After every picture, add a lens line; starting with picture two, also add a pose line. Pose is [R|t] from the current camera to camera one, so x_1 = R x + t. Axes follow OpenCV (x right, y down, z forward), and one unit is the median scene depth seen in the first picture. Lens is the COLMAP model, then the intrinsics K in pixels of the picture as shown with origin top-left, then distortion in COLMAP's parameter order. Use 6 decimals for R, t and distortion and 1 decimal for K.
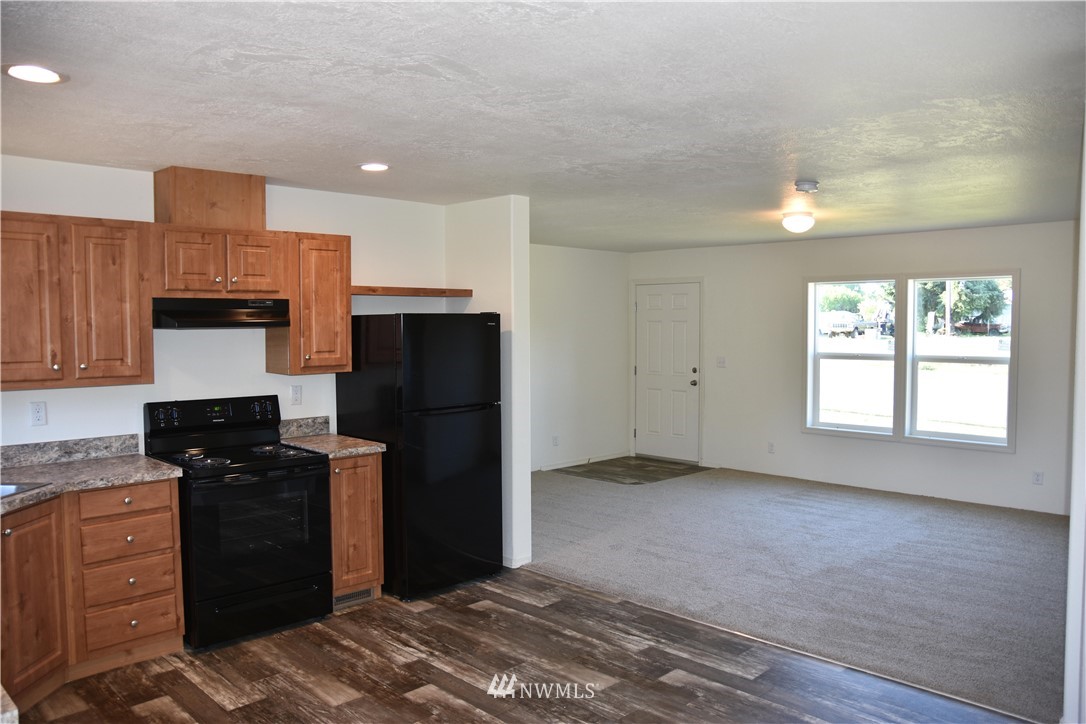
lens RADIAL K [[812.8, 0, 544.0], [0, 812.8, 368.0], [0, 0, 1]] dist [-0.131341, 0.119113]
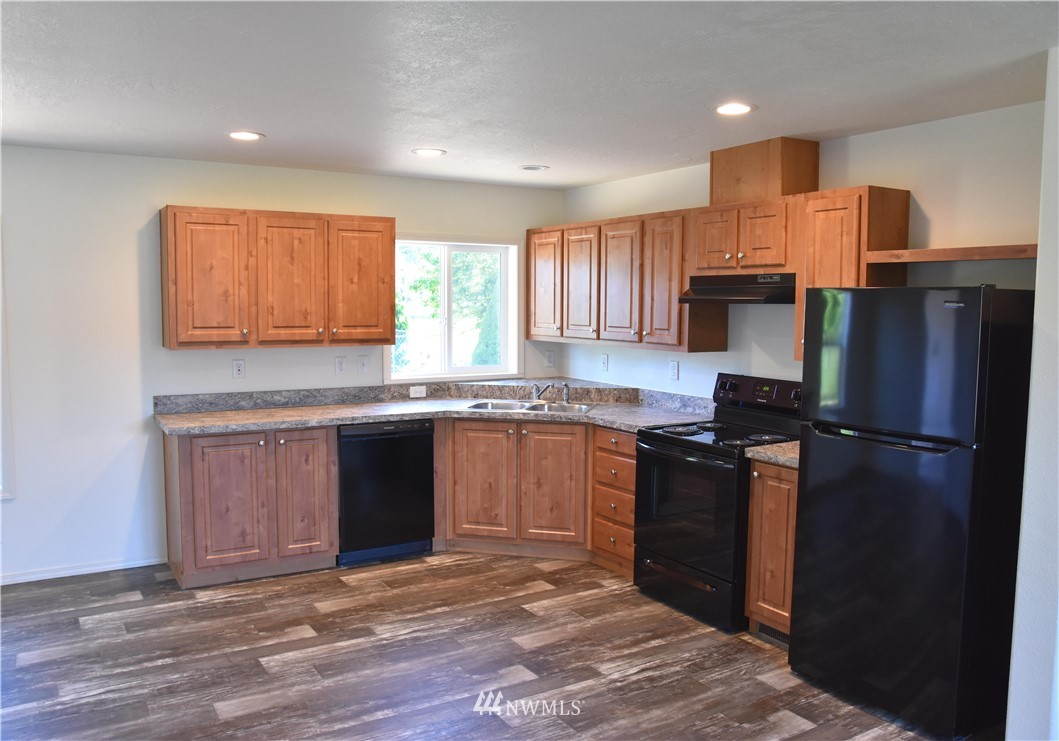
lens RADIAL K [[846.5, 0, 525.4], [0, 846.5, 370.1], [0, 0, 1]] dist [-0.099781, 0.096987]
pose [[-0.231668, 0.079826, -0.969514, 0.657082], [-0.061271, 0.993451, 0.096438, -0.052817], [0.970864, 0.081745, -0.225260, 0.963703]]
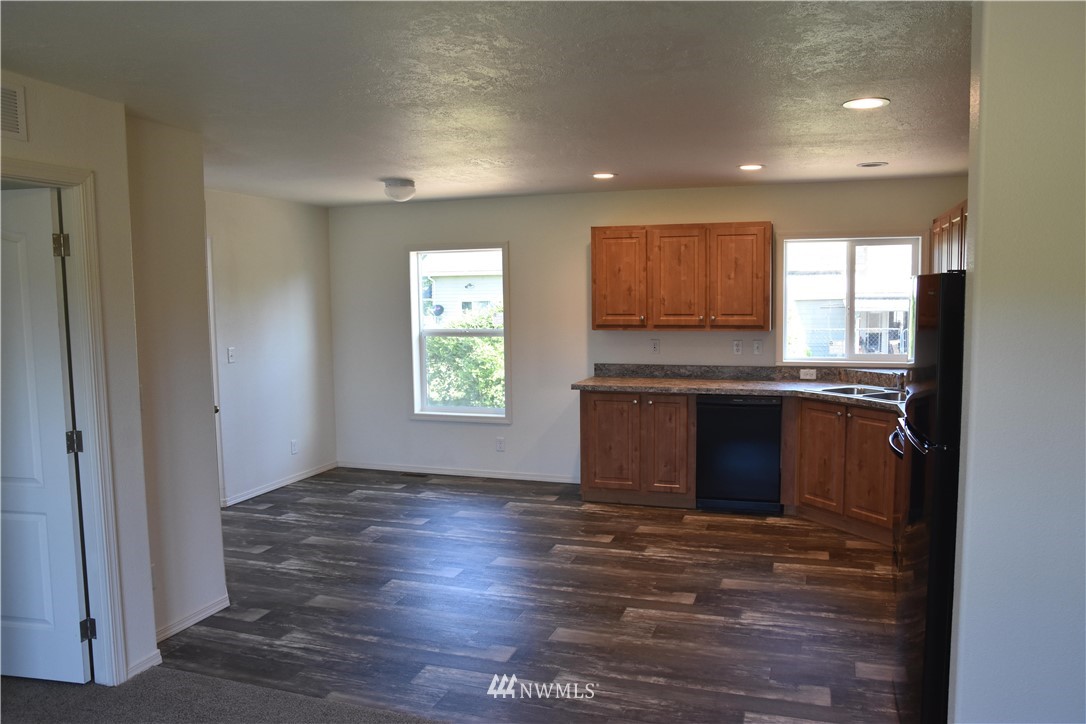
lens RADIAL K [[812.8, 0, 544.0], [0, 812.8, 368.0], [0, 0, 1]] dist [-0.131341, 0.119113]
pose [[-0.894336, 0.054946, -0.444008, 0.448819], [-0.009991, 0.989730, 0.142602, -0.087674], [0.447283, 0.131970, -0.884602, 1.542122]]
